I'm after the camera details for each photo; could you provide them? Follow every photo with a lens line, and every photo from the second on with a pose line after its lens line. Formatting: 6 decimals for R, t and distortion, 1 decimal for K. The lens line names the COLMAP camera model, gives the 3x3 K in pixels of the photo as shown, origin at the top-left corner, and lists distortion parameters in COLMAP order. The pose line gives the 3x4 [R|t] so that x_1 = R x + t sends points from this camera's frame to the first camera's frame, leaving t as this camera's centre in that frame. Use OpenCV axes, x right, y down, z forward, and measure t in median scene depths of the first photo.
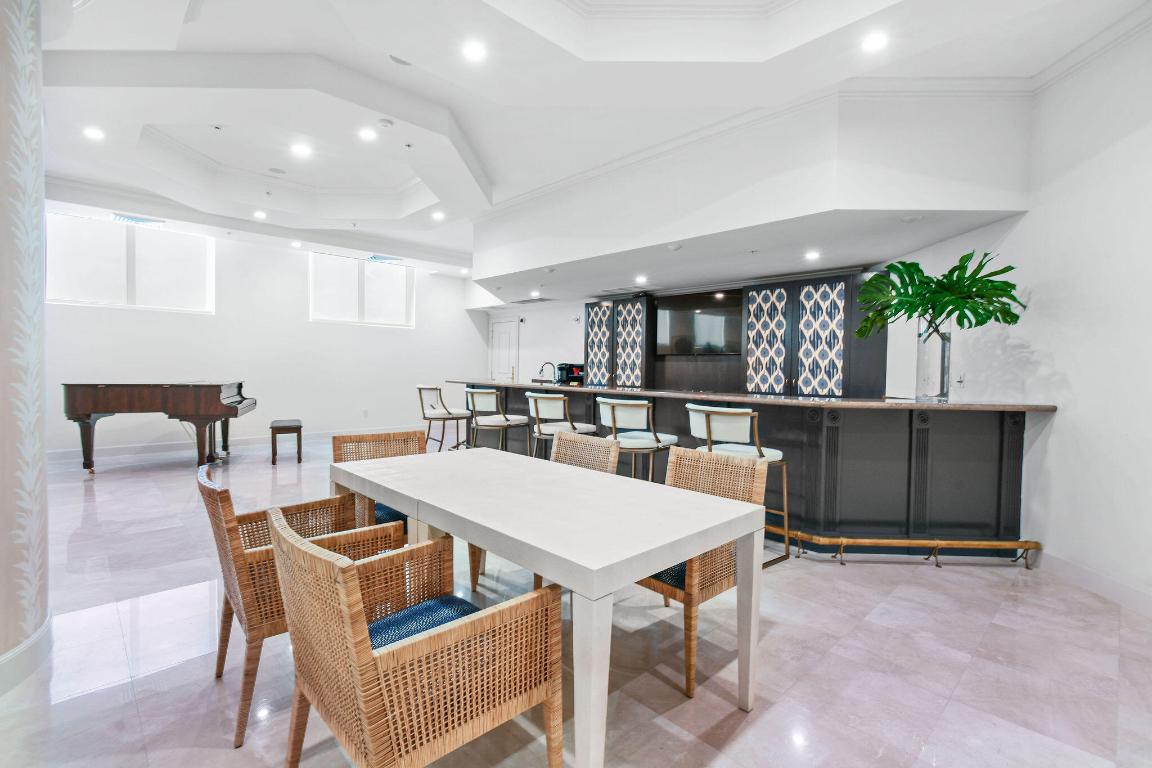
lens RADIAL K [[522.2, 0, 578.9], [0, 522.2, 370.8], [0, 0, 1]] dist [0.003444, 0.000225]
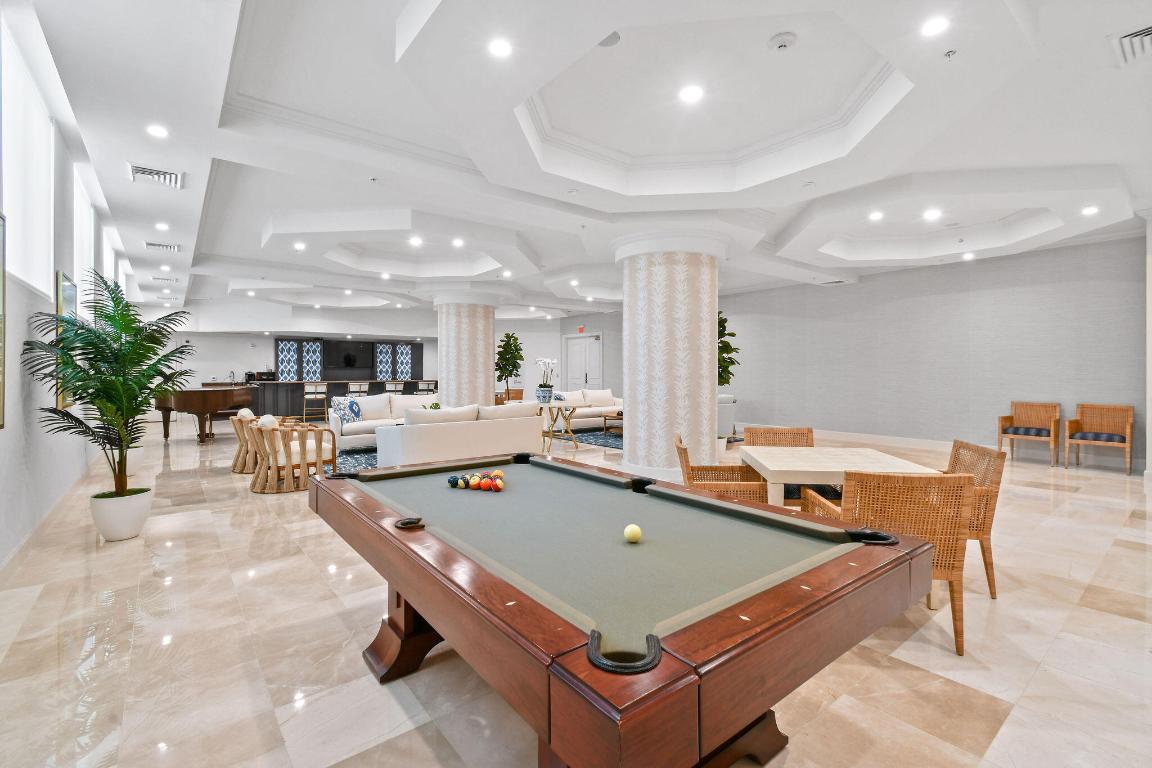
lens RADIAL K [[522.2, 0, 578.9], [0, 522.2, 370.8], [0, 0, 1]] dist [0.003444, 0.000225]
pose [[0.098975, -0.010120, 0.995038, -2.383671], [0.013701, 0.999867, 0.008806, -0.025654], [-0.994996, 0.012762, 0.099100, -0.314961]]
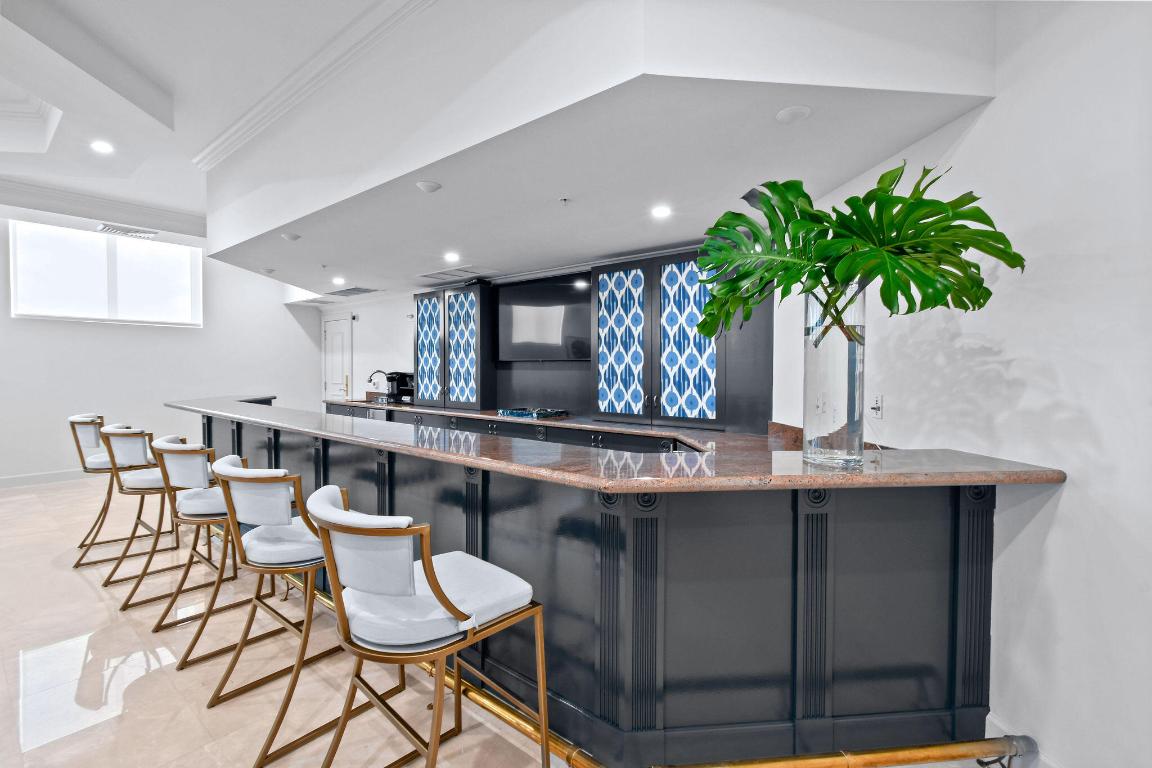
lens RADIAL K [[515.4, 0, 572.7], [0, 515.4, 368.2], [0, 0, 1]] dist [0.000784, 0.000156]
pose [[0.992728, -0.012993, 0.119679, 0.214241], [0.013630, 0.999897, -0.004501, -0.019381], [-0.119608, 0.006100, 0.992802, 0.311670]]
